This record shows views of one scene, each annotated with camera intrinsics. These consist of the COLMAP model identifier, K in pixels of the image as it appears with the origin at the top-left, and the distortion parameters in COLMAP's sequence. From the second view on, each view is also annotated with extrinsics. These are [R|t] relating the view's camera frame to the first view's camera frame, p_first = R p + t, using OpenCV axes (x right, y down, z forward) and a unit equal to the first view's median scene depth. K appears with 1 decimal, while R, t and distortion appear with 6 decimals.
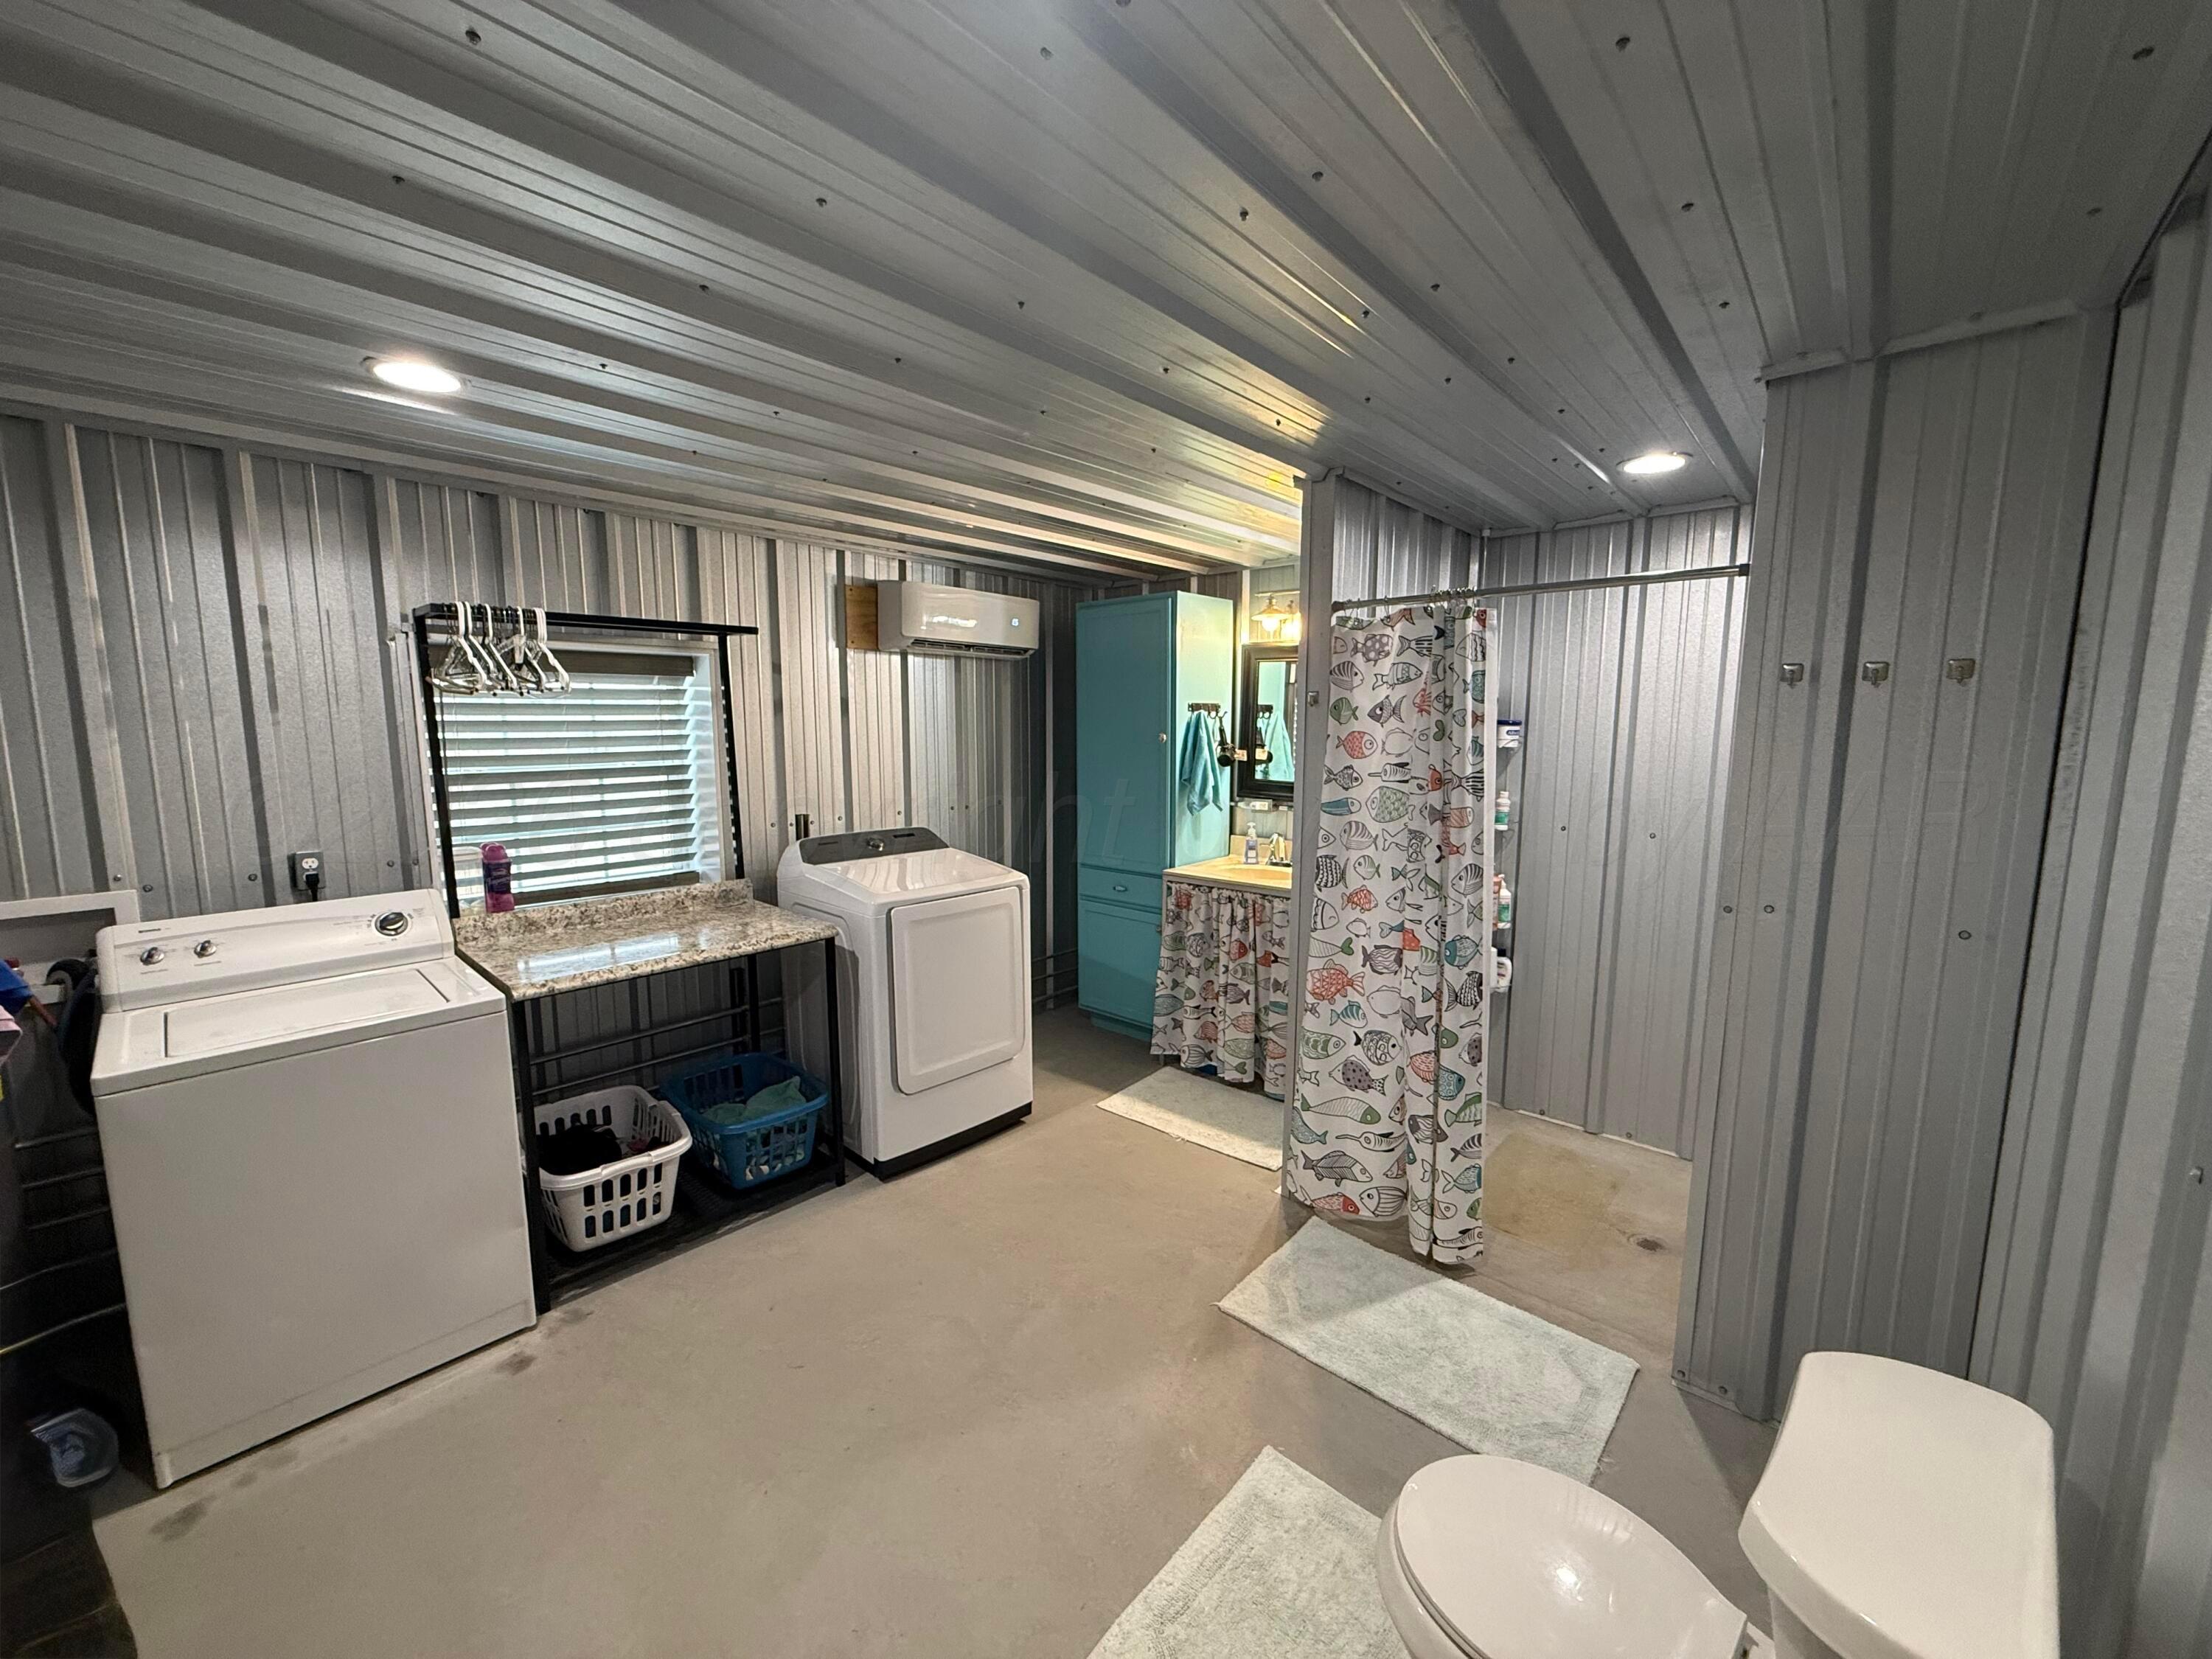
lens RADIAL K [[884.6, 0, 1104.7], [0, 884.6, 832.7], [0, 0, 1]] dist [0.001203, -0.000407]
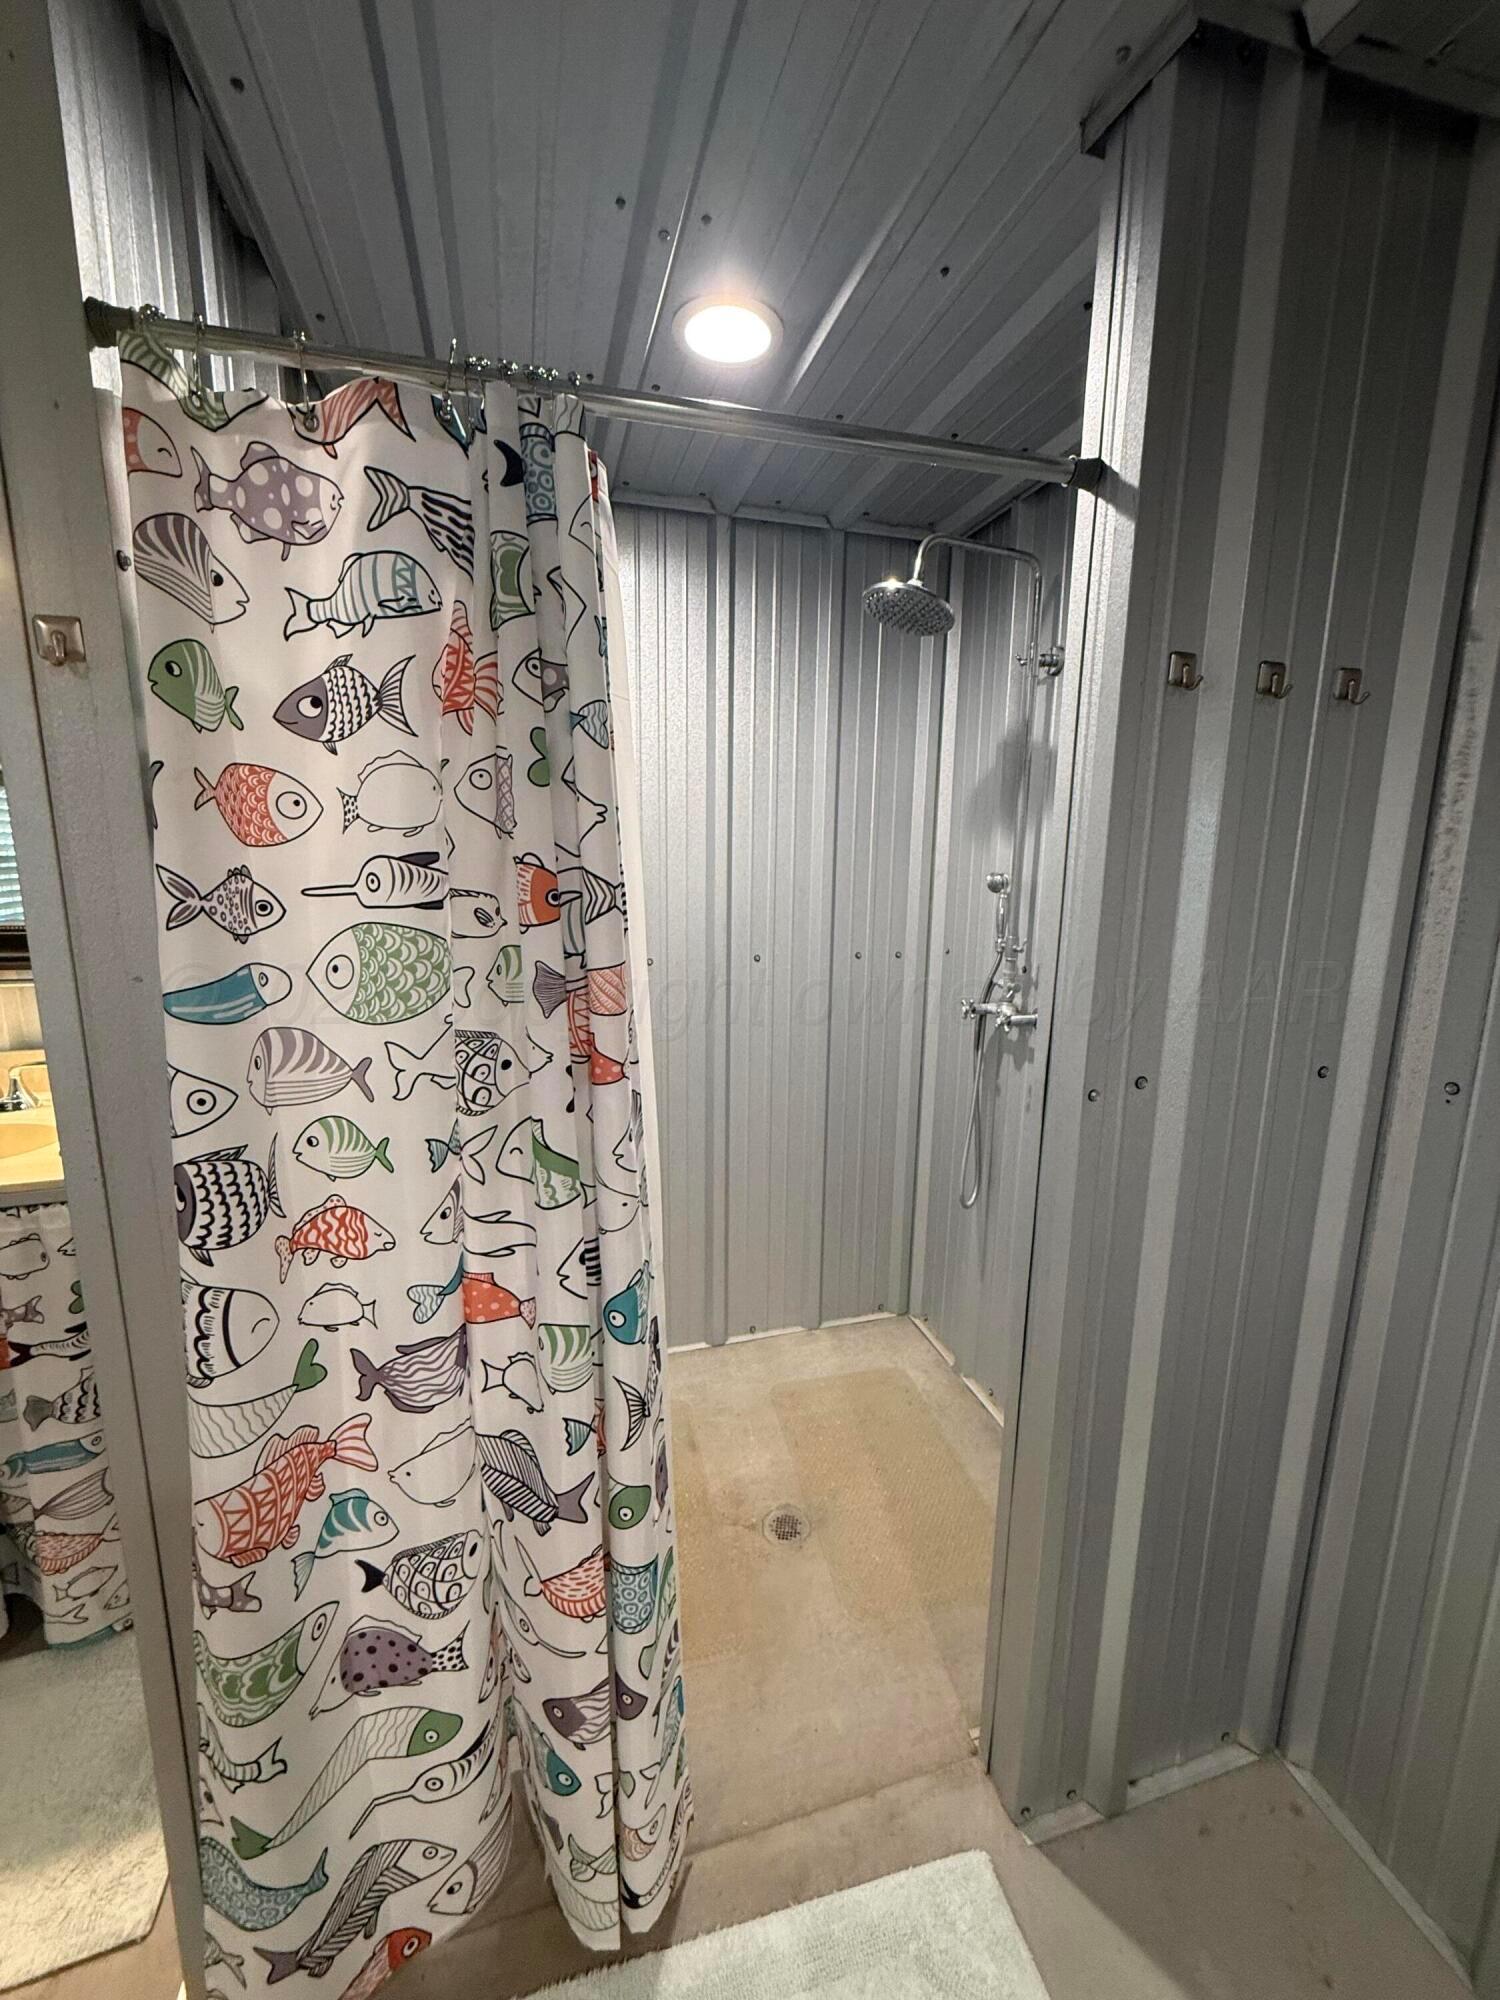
lens RADIAL K [[799.8, 0, 750.0], [0, 799.8, 993.3], [0, 0, 1]] dist [0.001203, -0.000407]
pose [[0.547435, -0.146508, 0.823924, 0.129551], [0.098065, 0.989003, 0.110705, -0.044103], [-0.831083, 0.020194, 0.555782, 0.686069]]
